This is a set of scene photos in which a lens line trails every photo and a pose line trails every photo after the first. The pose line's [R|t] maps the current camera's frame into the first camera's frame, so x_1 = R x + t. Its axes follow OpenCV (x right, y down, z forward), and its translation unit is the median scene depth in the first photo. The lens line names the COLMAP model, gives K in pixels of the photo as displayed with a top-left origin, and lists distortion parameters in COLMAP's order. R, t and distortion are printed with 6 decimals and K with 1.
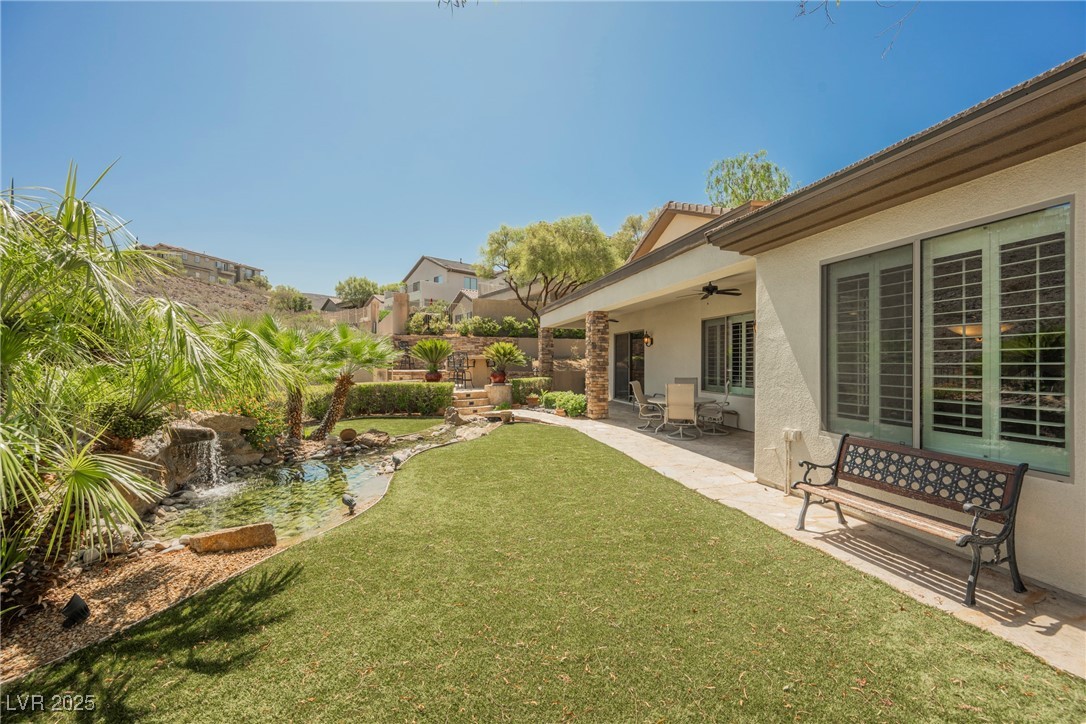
lens RADIAL K [[423.7, 0, 538.3], [0, 423.7, 361.9], [0, 0, 1]] dist [-0.000346, 0.000290]
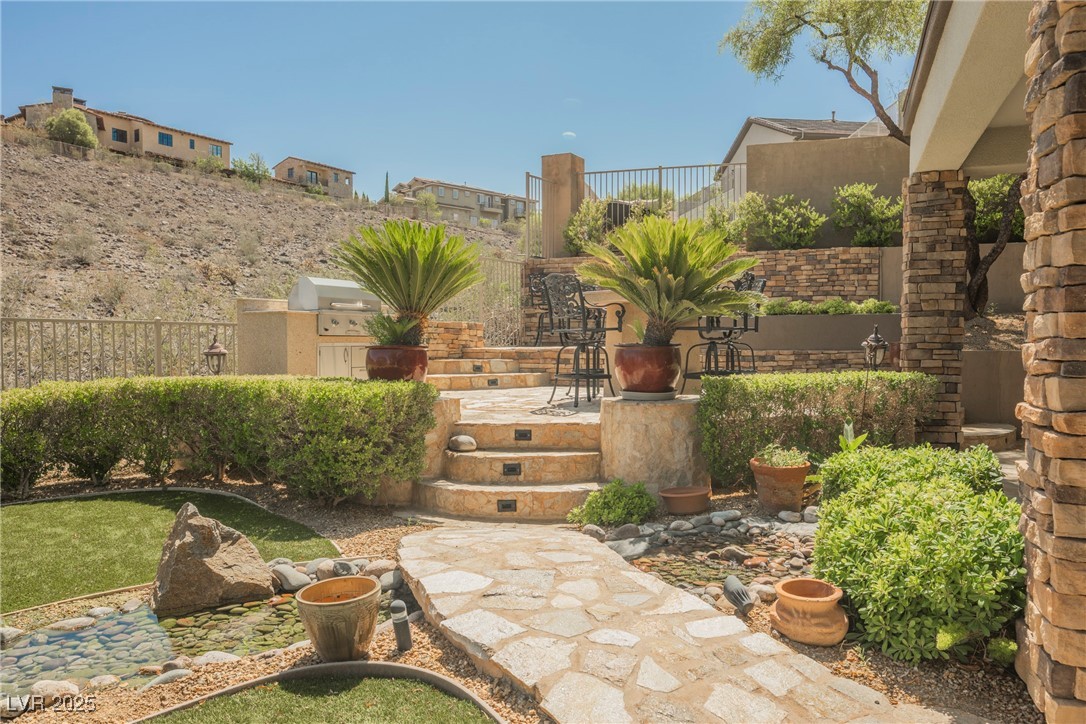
lens RADIAL K [[743.8, 0, 547.1], [0, 743.8, 360.7], [0, 0, 1]] dist [-0.000510, 0.001274]
pose [[0.817199, 0.009463, -0.576277, 0.236619], [0.002929, 0.999784, 0.020571, 0.053084], [0.576348, -0.018499, 0.816995, 1.405508]]
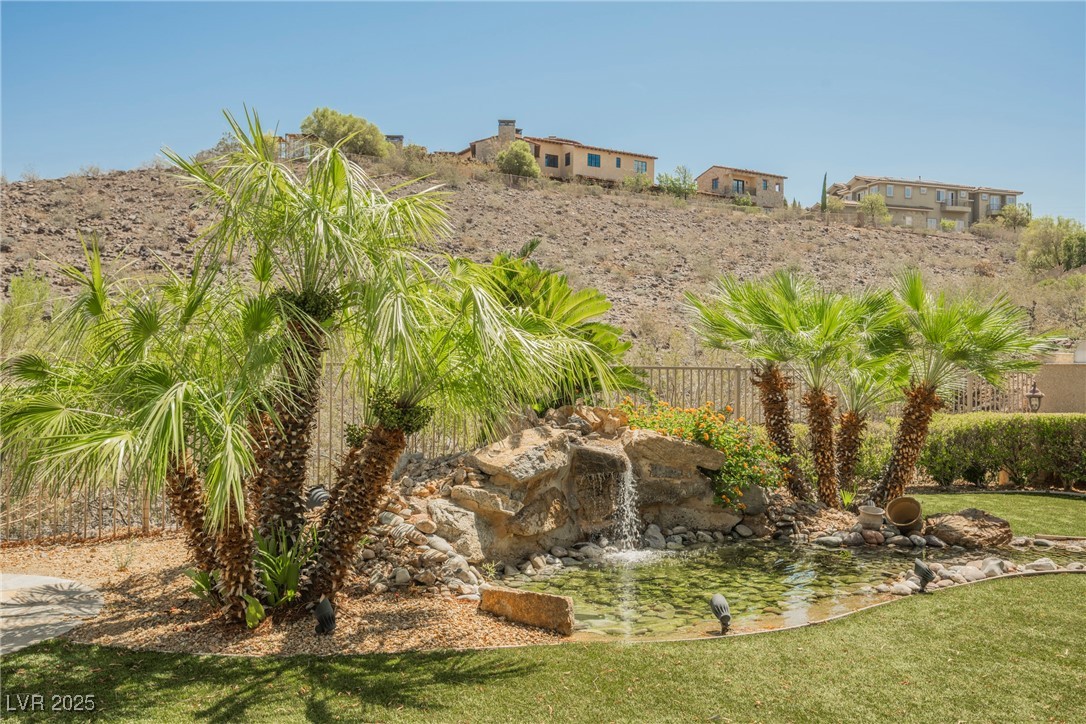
lens RADIAL K [[920.2, 0, 541.6], [0, 920.2, 362.8], [0, 0, 1]] dist [-0.012903, 0.002358]
pose [[0.475380, -0.007246, -0.879751, 0.307480], [-0.011096, 0.999837, -0.014232, 0.032835], [0.879710, 0.016528, 0.475222, 0.188911]]
